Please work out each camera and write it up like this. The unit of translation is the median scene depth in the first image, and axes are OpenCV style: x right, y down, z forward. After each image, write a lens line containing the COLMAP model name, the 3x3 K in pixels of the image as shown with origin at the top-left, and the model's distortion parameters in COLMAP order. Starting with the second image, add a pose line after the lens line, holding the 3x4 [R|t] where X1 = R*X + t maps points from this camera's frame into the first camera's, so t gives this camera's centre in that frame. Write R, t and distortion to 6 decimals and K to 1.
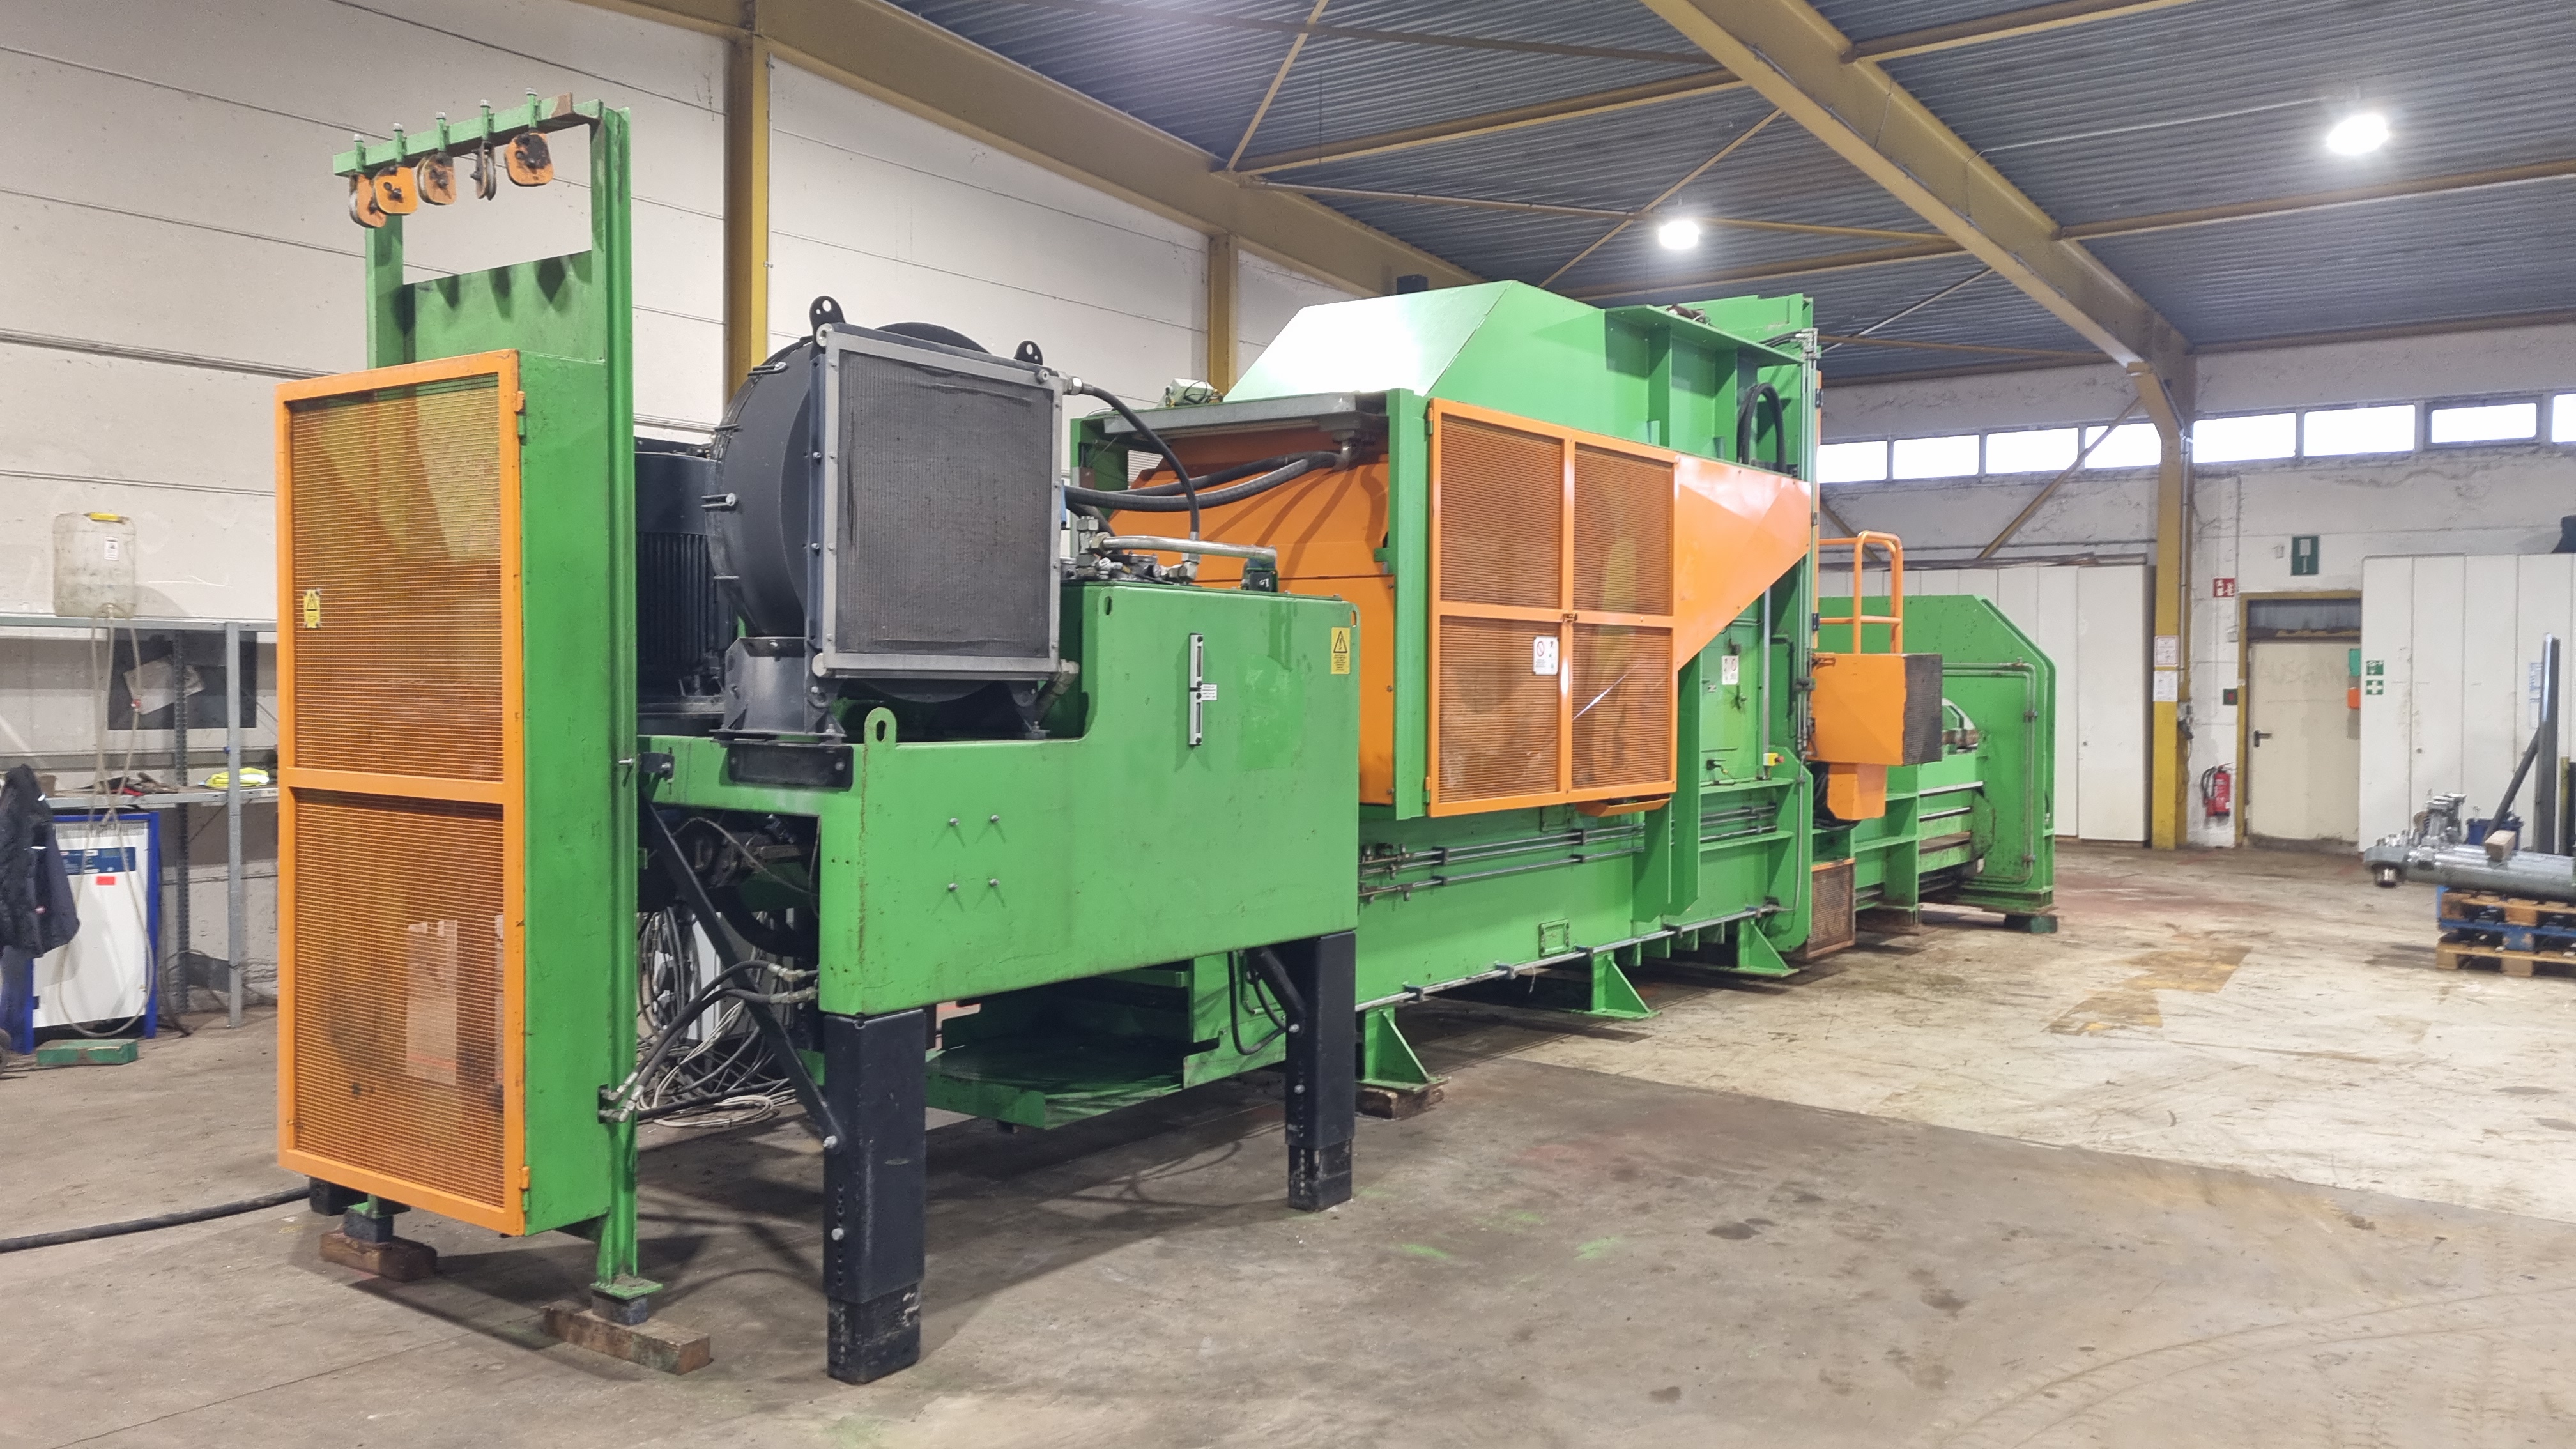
lens RADIAL K [[1919.0, 0, 1289.5], [0, 1919.0, 687.5], [0, 0, 1]] dist [0.075579, -0.058115]
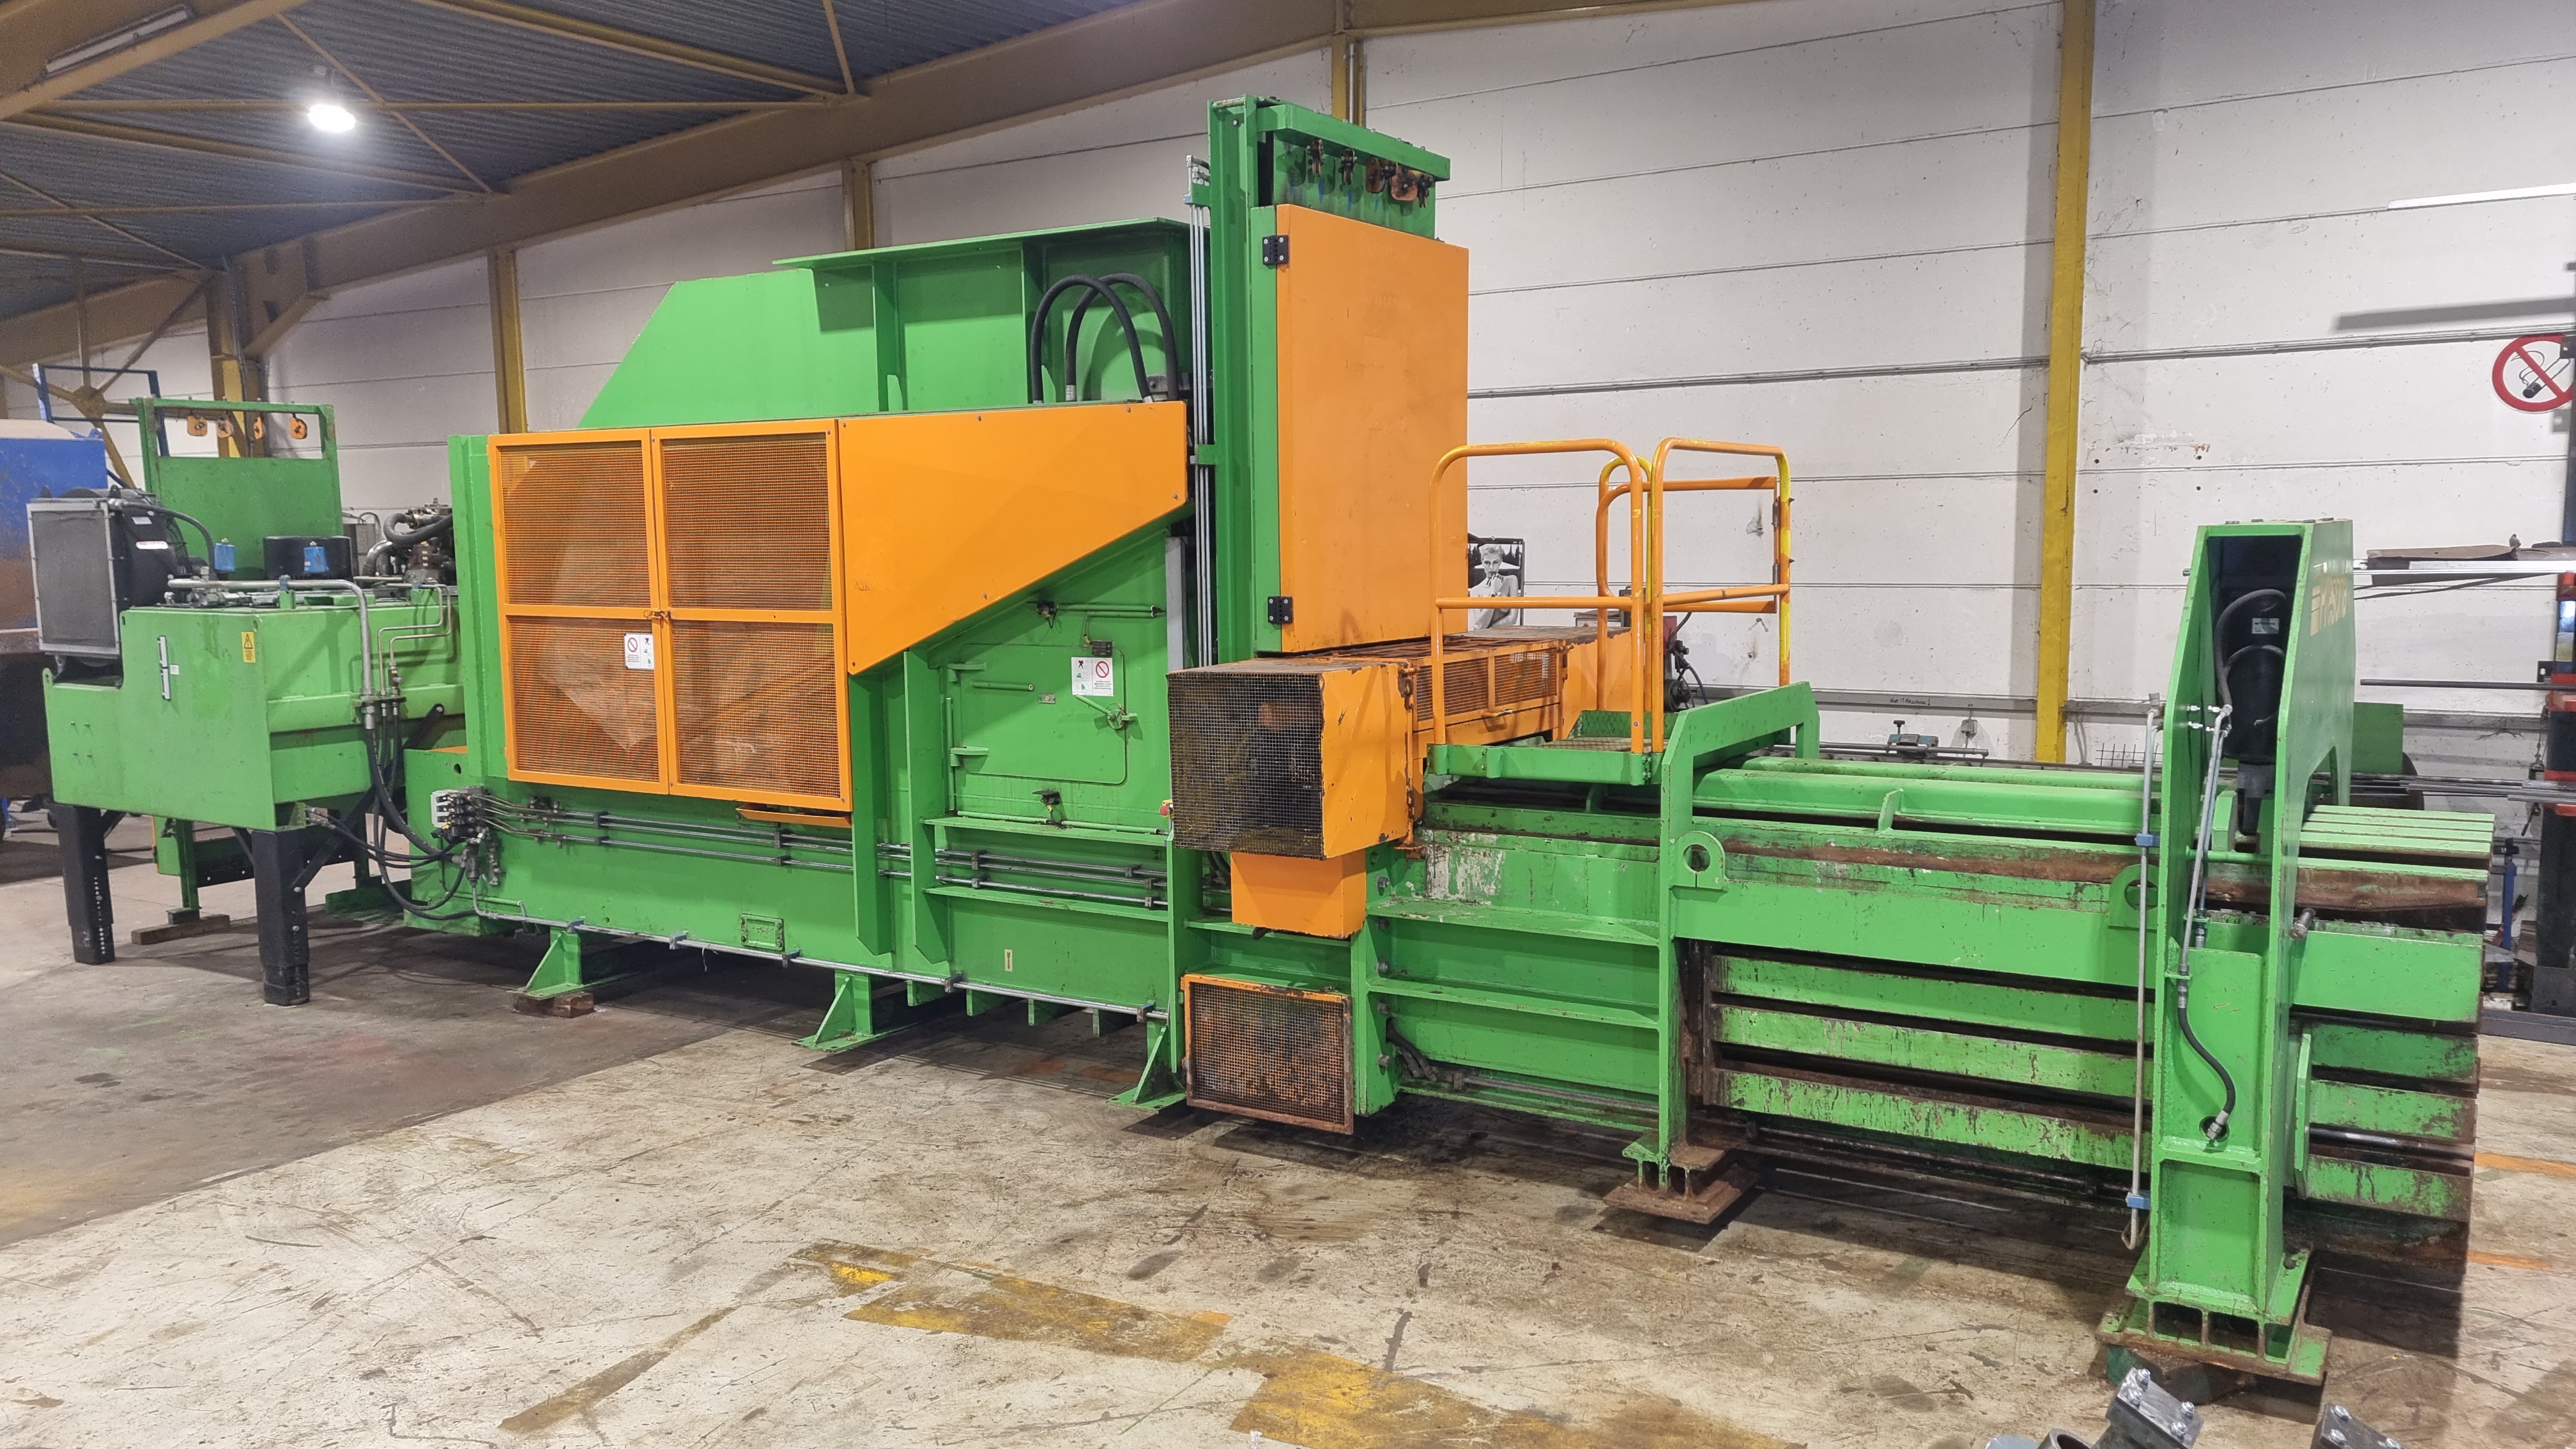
lens RADIAL K [[1920.7, 0, 1288.0], [0, 1920.7, 724.5], [0, 0, 1]] dist [0.074931, -0.066093]
pose [[0.065259, 0.096436, -0.993197, 1.624306], [0.005700, 0.995267, 0.097012, -0.103747], [0.997852, -0.011992, 0.064401, 1.725567]]
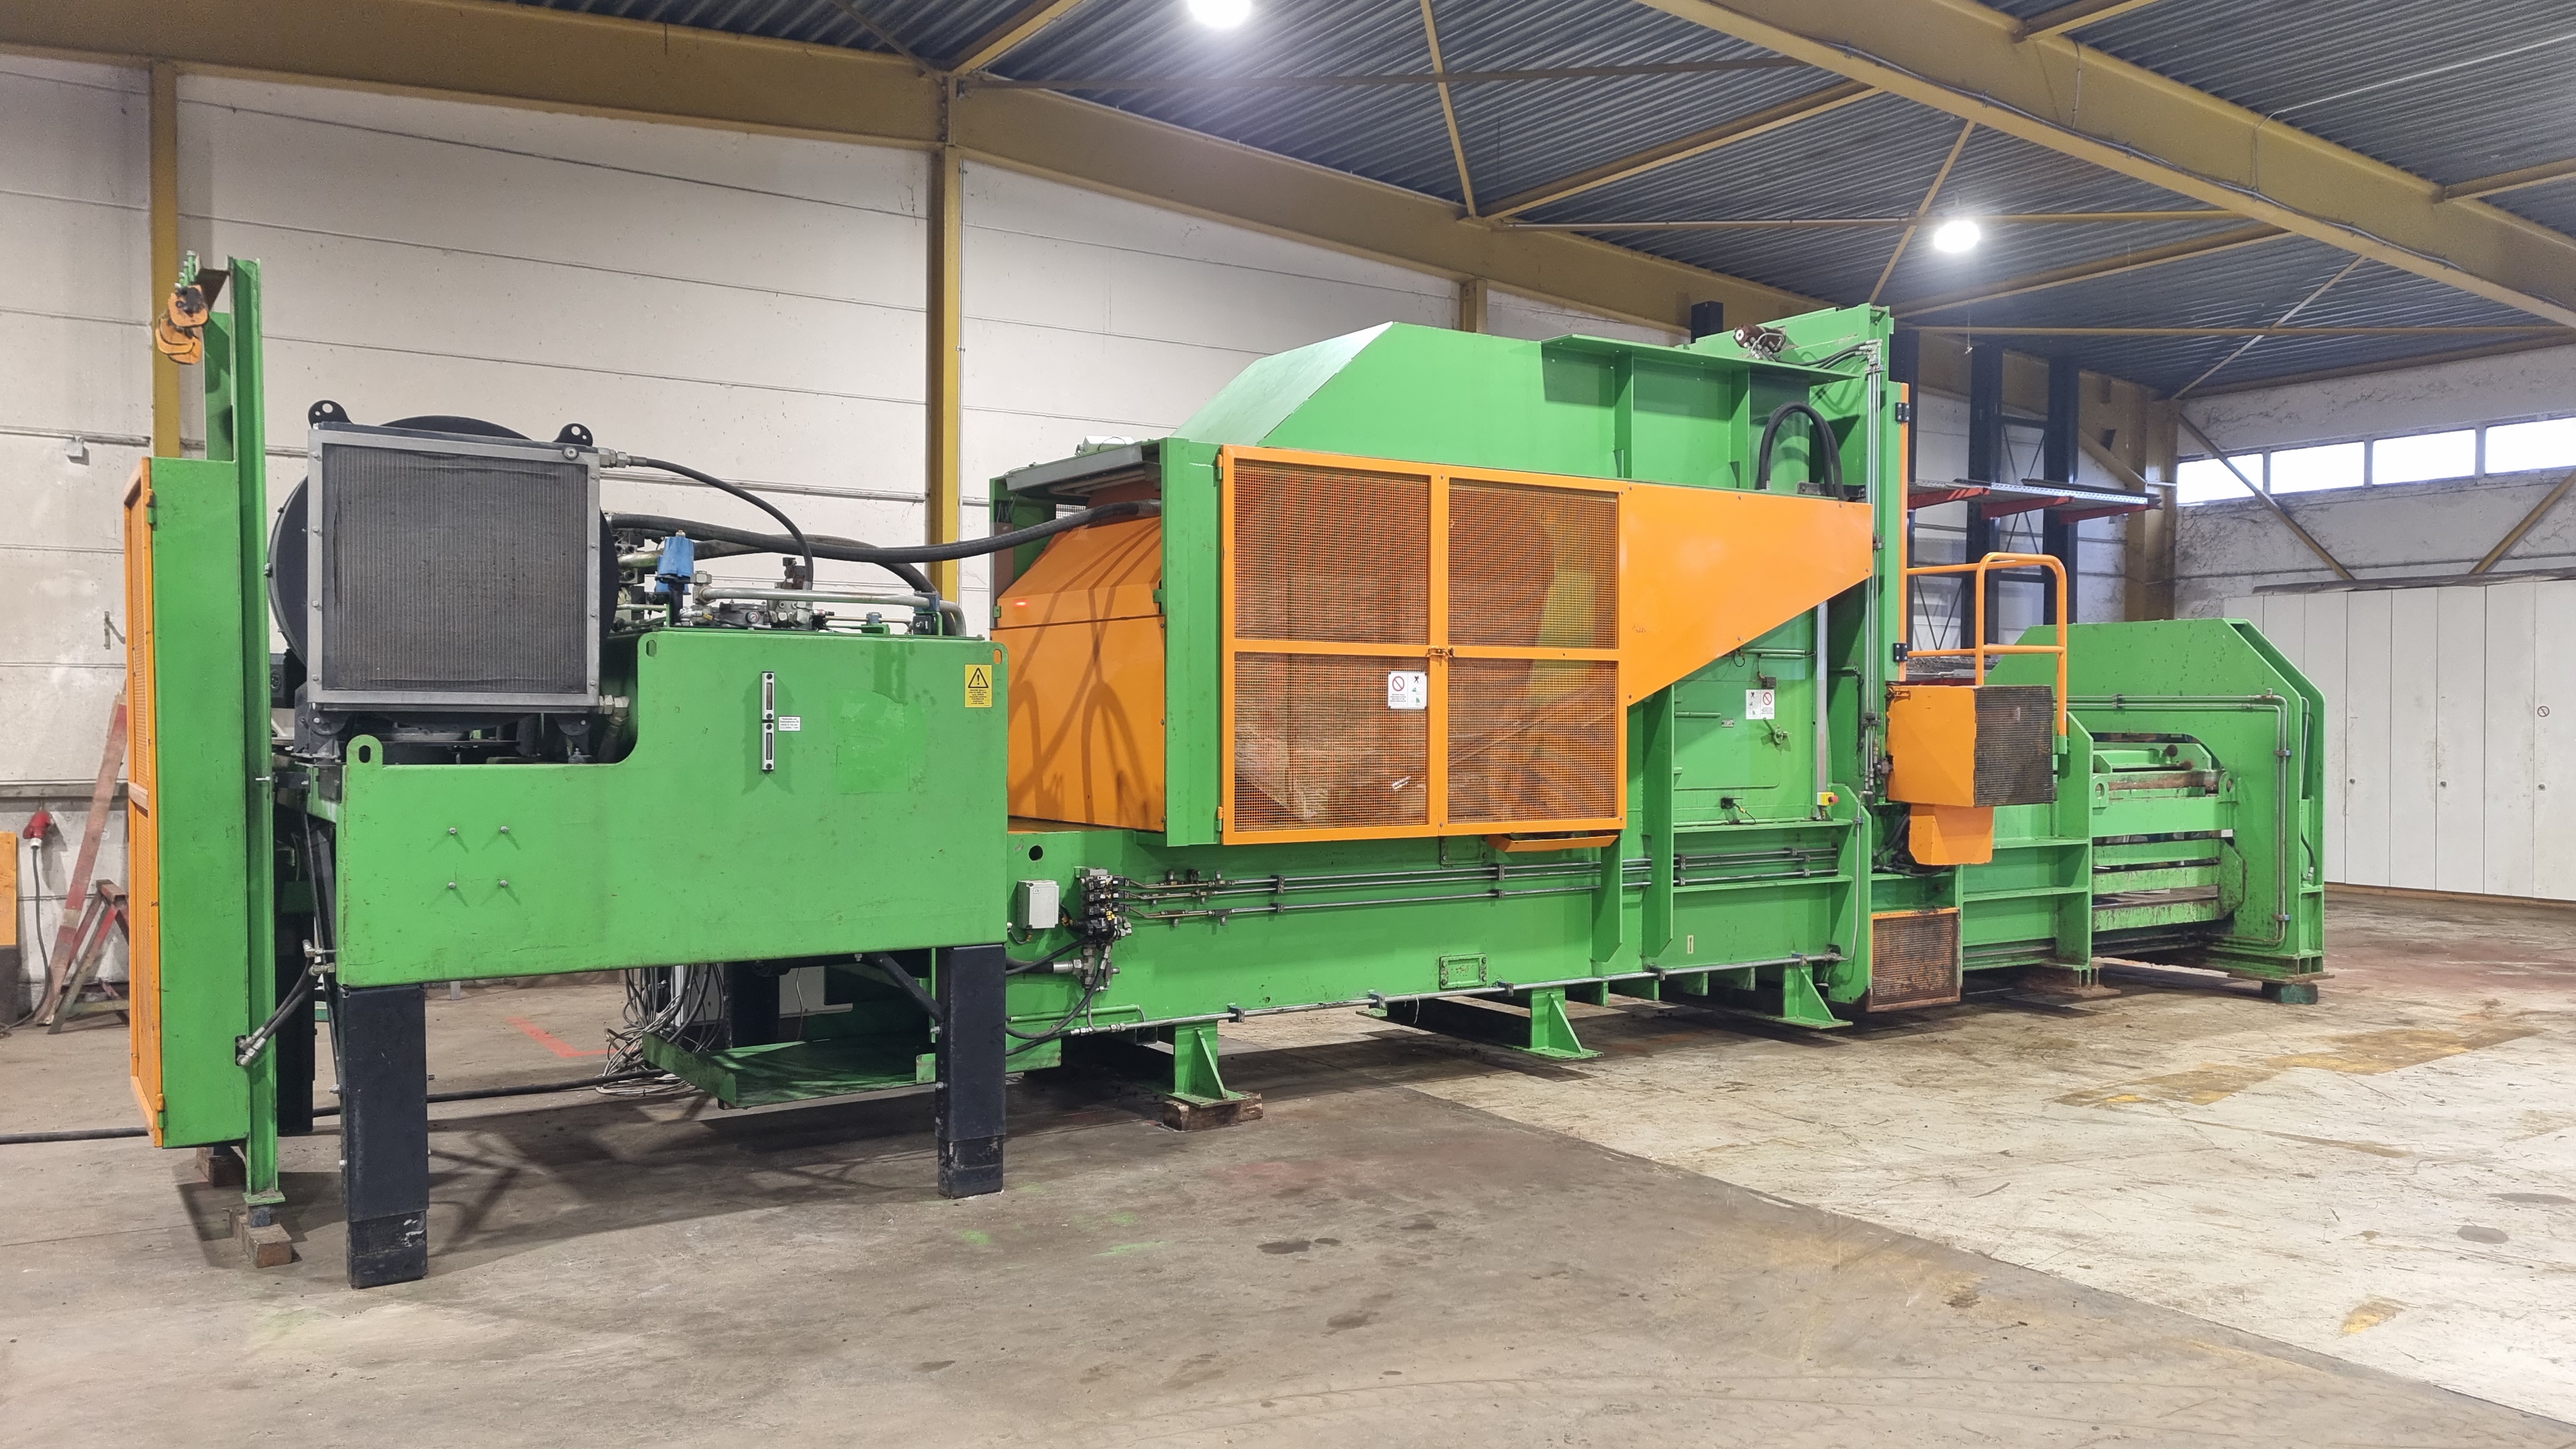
lens RADIAL K [[1920.7, 0, 1288.0], [0, 1920.7, 724.5], [0, 0, 1]] dist [0.074931, -0.066093]
pose [[0.937485, -0.003079, -0.348013, 0.572765], [0.001841, 0.999991, -0.003890, 0.007244], [0.348021, 0.003006, 0.937482, 0.037291]]
